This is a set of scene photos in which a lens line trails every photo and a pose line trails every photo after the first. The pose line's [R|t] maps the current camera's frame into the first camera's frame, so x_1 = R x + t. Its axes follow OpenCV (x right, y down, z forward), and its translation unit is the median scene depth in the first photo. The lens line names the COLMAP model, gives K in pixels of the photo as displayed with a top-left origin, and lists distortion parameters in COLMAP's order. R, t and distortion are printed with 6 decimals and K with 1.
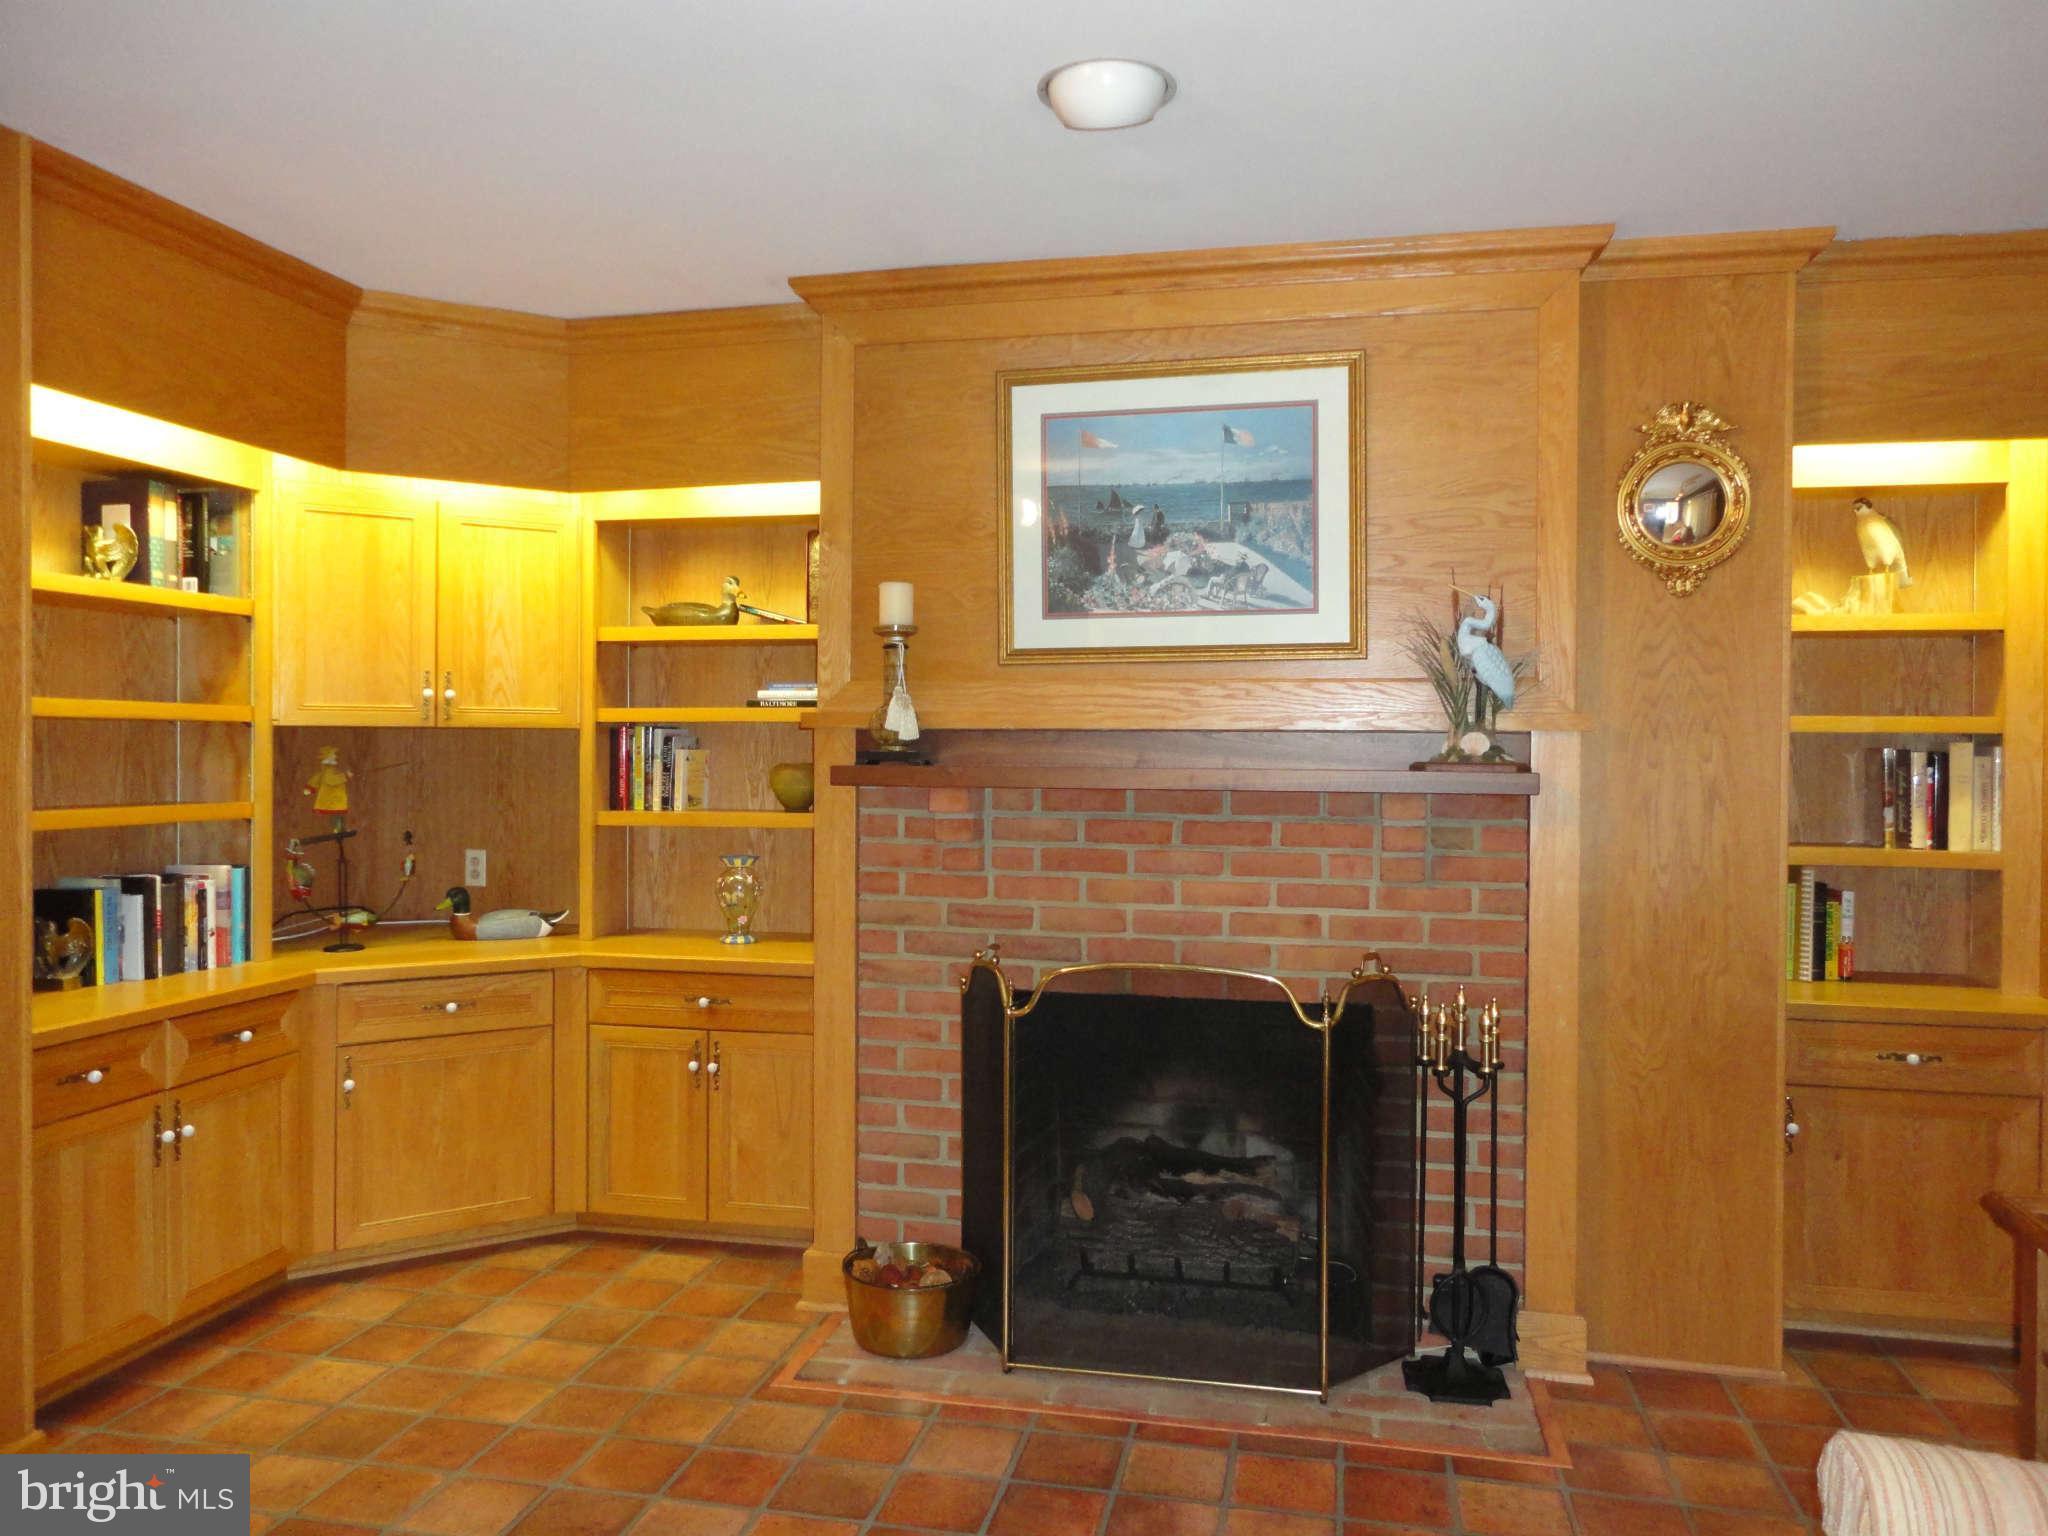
lens RADIAL K [[1493.7, 0, 1018.3], [0, 1493.7, 767.2], [0, 0, 1]] dist [0.012455, -0.010416]
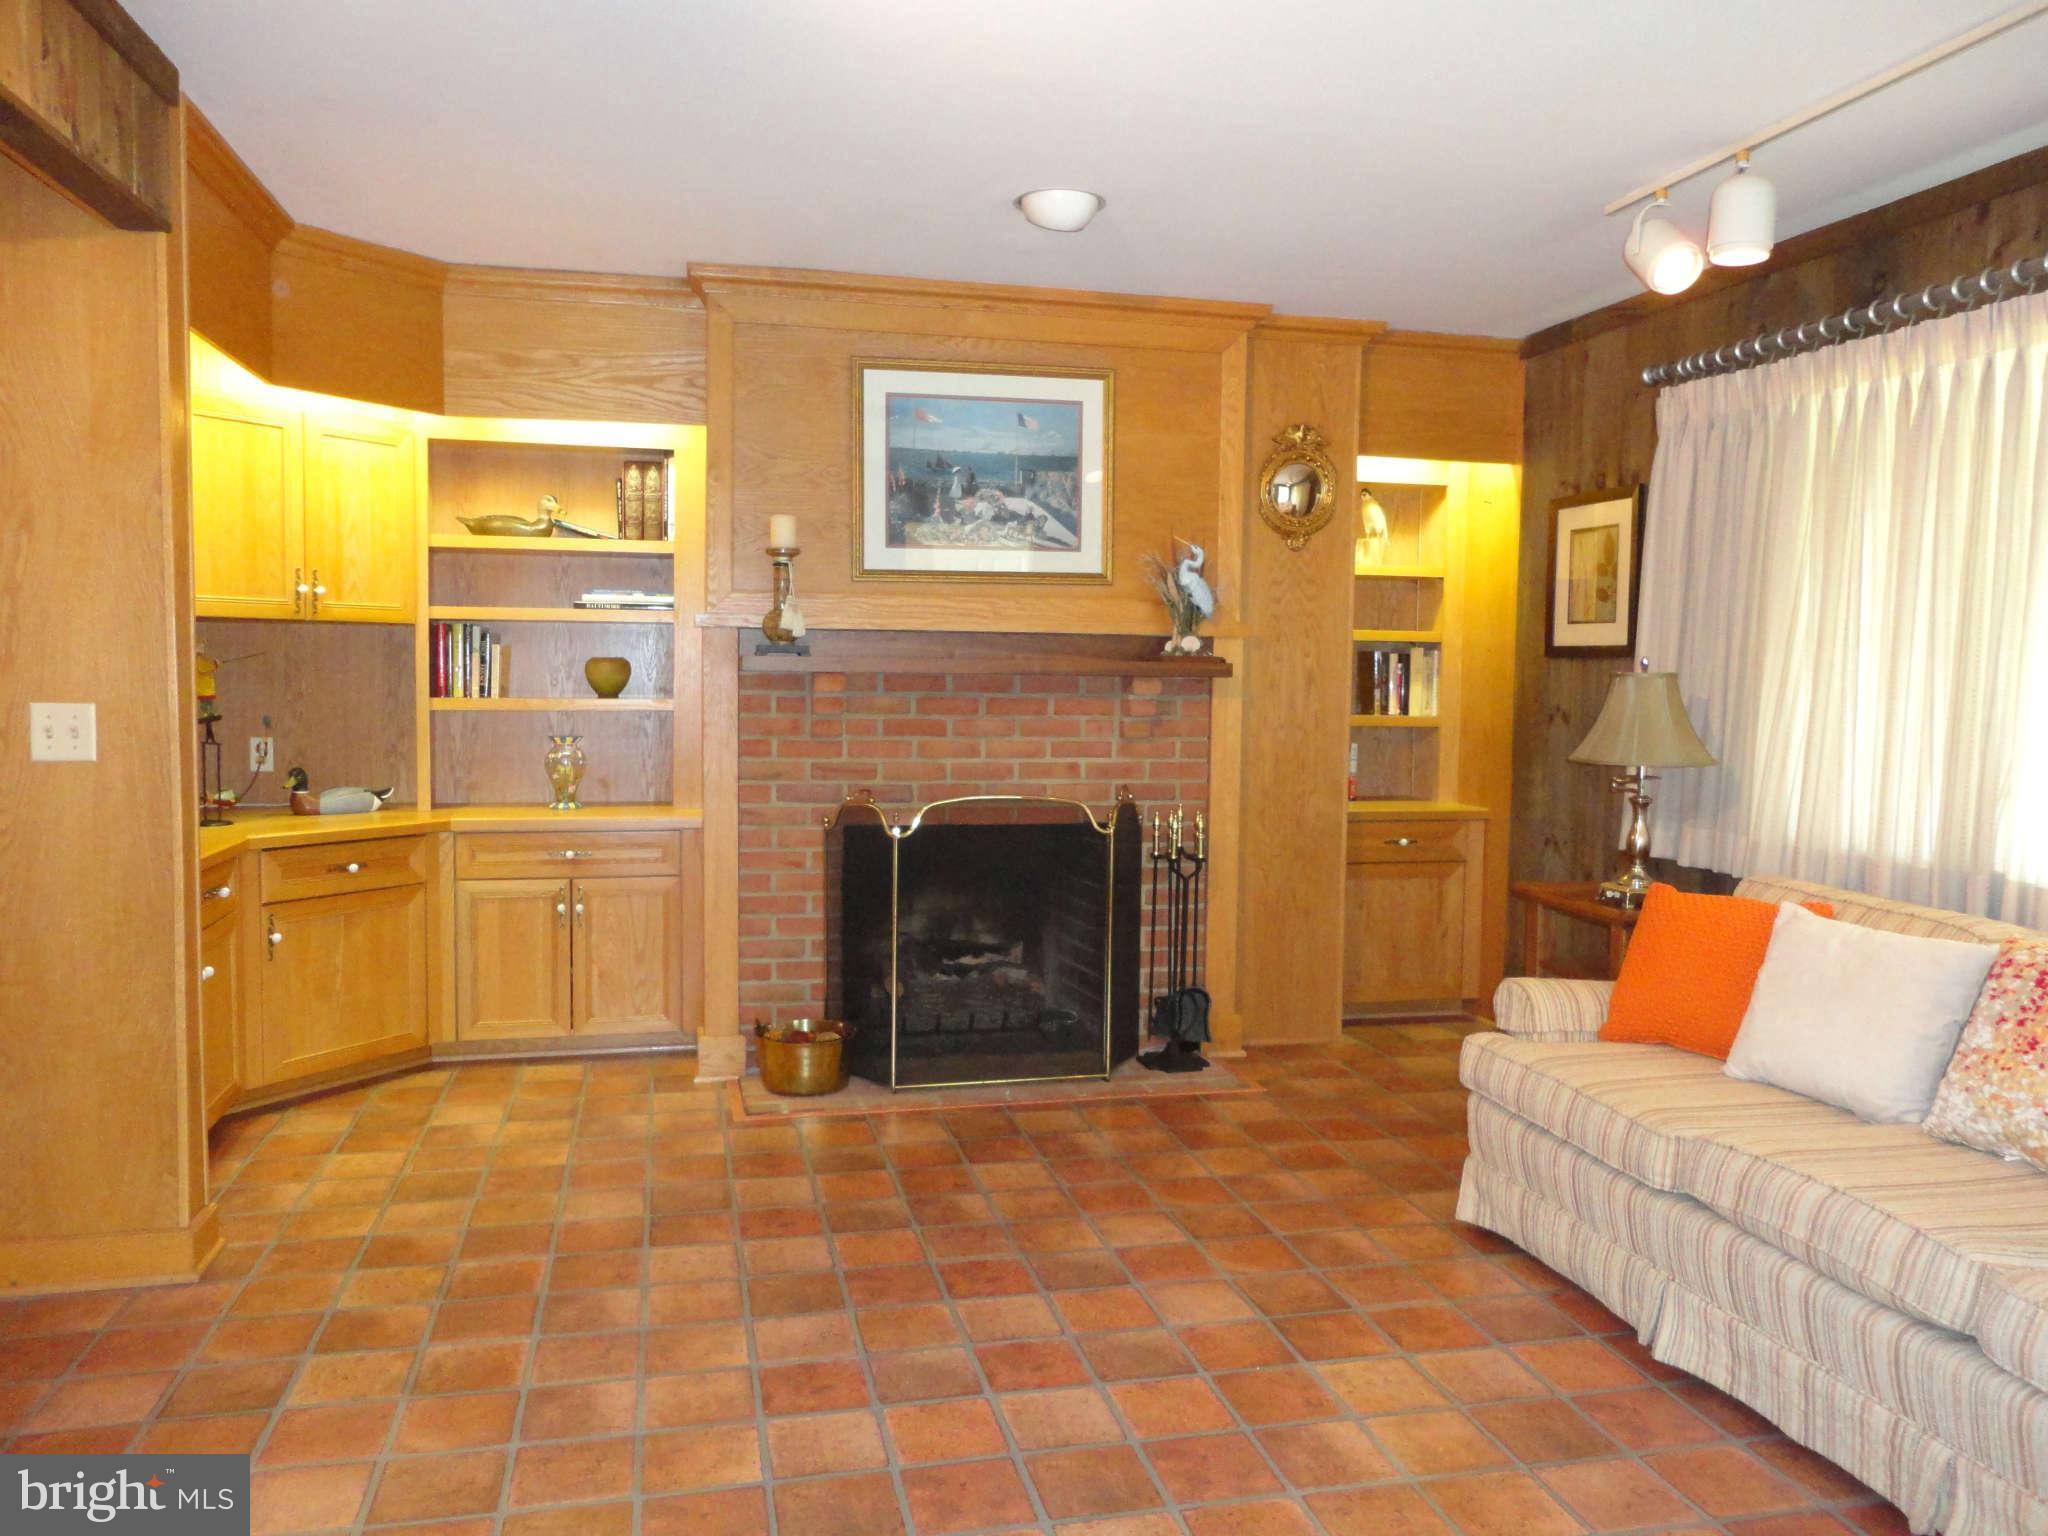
lens RADIAL K [[1493.7, 0, 1026.0], [0, 1493.7, 769.5], [0, 0, 1]] dist [0.012455, -0.010416]
pose [[0.901529, -0.024499, 0.432024, -0.451964], [-0.001215, 0.998249, 0.059145, 0.019855], [-0.432716, -0.053846, 0.899921, -0.266214]]
